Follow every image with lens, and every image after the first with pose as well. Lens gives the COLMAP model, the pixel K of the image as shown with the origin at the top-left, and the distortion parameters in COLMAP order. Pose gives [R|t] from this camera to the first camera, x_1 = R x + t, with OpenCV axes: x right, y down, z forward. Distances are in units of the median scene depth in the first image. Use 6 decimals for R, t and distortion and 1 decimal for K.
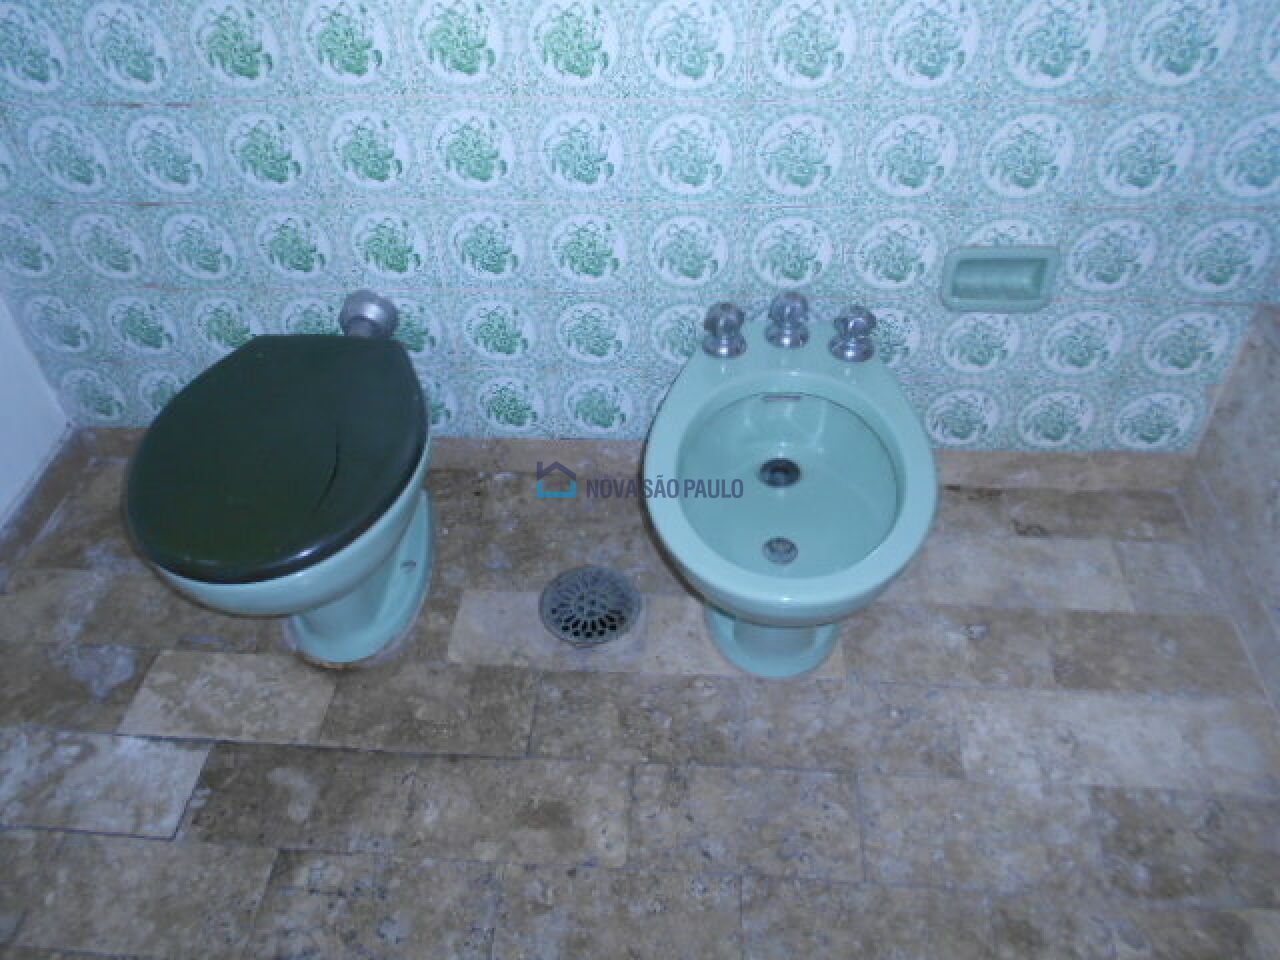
lens RADIAL K [[1012.0, 0, 640.0], [0, 1012.0, 480.0], [0, 0, 1]] dist [0.001568, 0.002069]
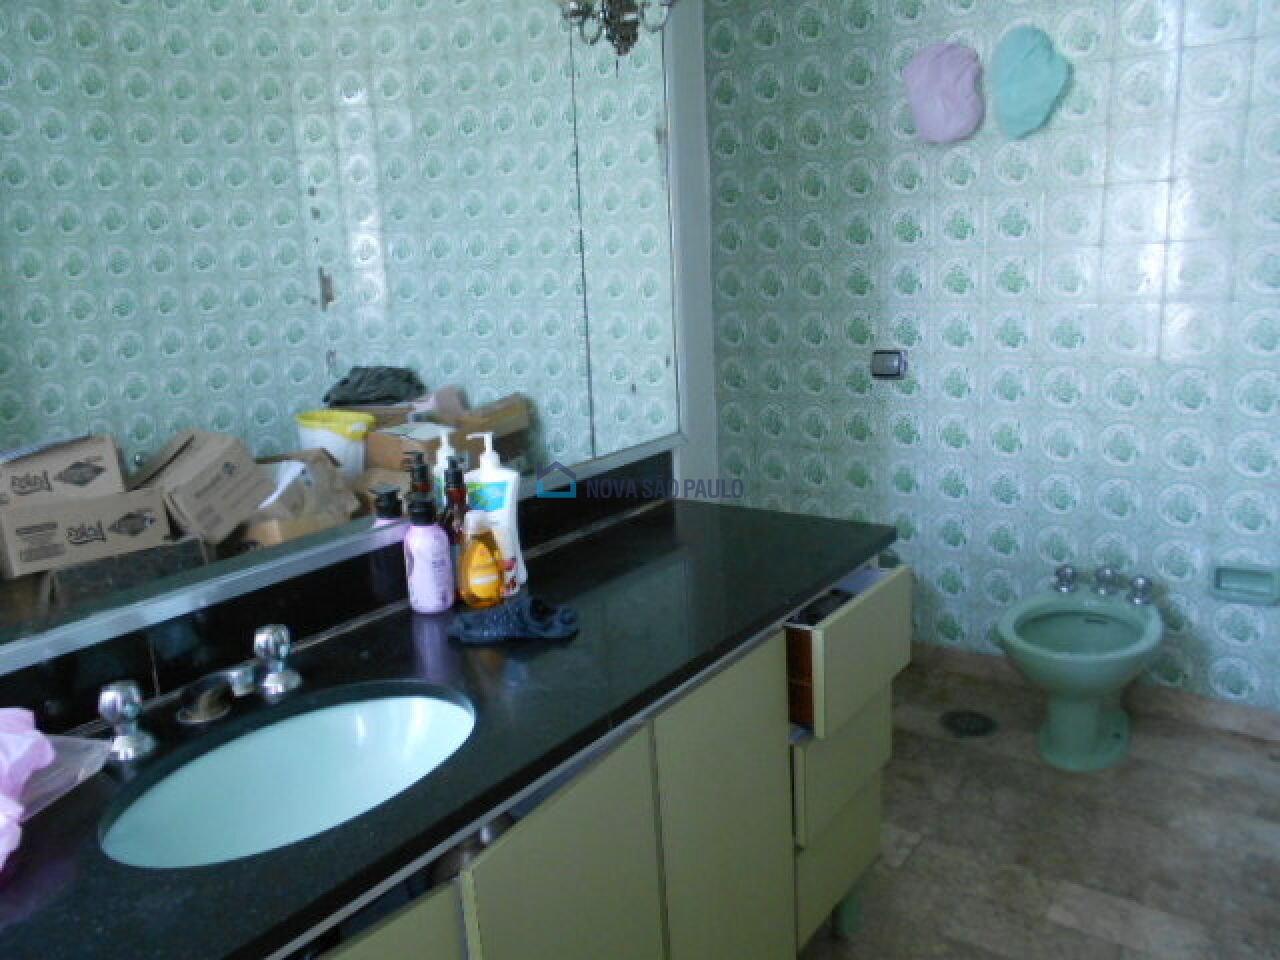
lens RADIAL K [[1012.0, 0, 640.0], [0, 1012.0, 480.0], [0, 0, 1]] dist [0.001568, 0.002069]
pose [[0.853220, 0.101821, -0.511516, 0.343056], [-0.333538, 0.860513, -0.385058, 0.671369], [0.400959, 0.499150, 0.768168, -0.851354]]
